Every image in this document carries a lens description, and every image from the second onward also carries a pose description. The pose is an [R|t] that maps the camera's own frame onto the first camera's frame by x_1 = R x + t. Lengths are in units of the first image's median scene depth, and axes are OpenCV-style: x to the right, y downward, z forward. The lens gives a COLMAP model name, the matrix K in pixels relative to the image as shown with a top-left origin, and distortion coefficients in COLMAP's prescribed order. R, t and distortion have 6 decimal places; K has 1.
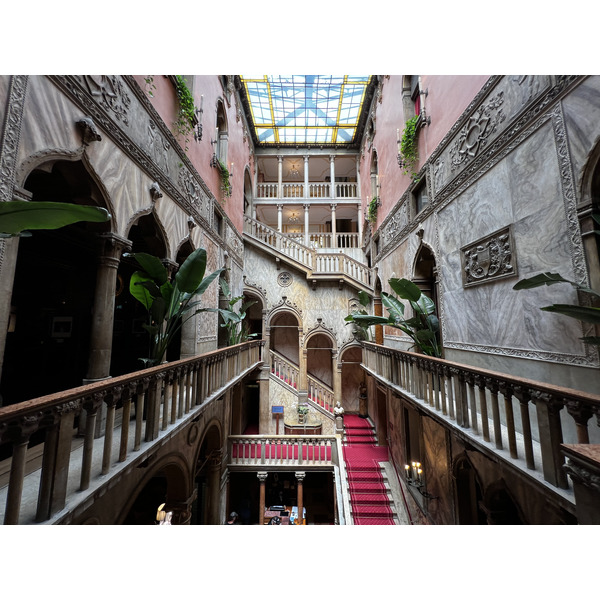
lens RADIAL K [[240.0, 0, 297.6], [0, 240.0, 297.8], [0, 0, 1]] dist [-0.001551, 0.000011]
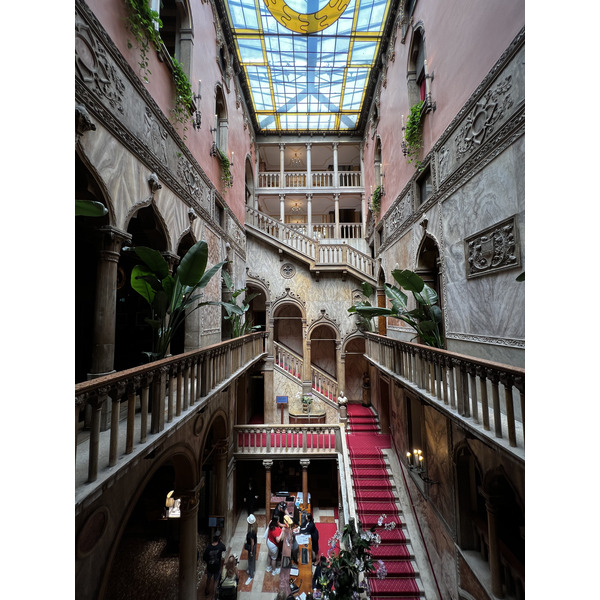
lens RADIAL K [[240.0, 0, 302.3], [0, 240.0, 297.7], [0, 0, 1]] dist [-0.001269, 0.000074]
pose [[0.999957, -0.008272, 0.004074, 0.001888], [0.008114, 0.999262, 0.037535, -0.003677], [-0.004381, -0.037501, 0.999287, 0.001795]]
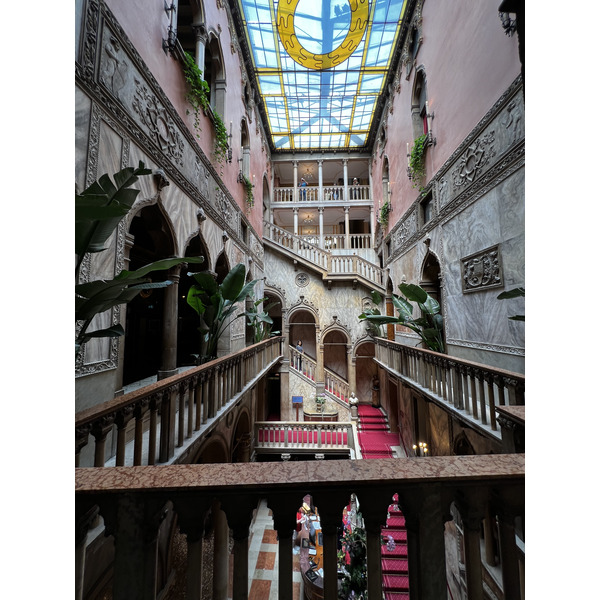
lens RADIAL K [[240.0, 0, 302.3], [0, 240.0, 297.7], [0, 0, 1]] dist [-0.001269, 0.000074]
pose [[0.999537, -0.009980, -0.028760, -0.032476], [0.010640, 0.999682, 0.022868, -0.031981], [0.028523, -0.023163, 0.999325, -0.110132]]
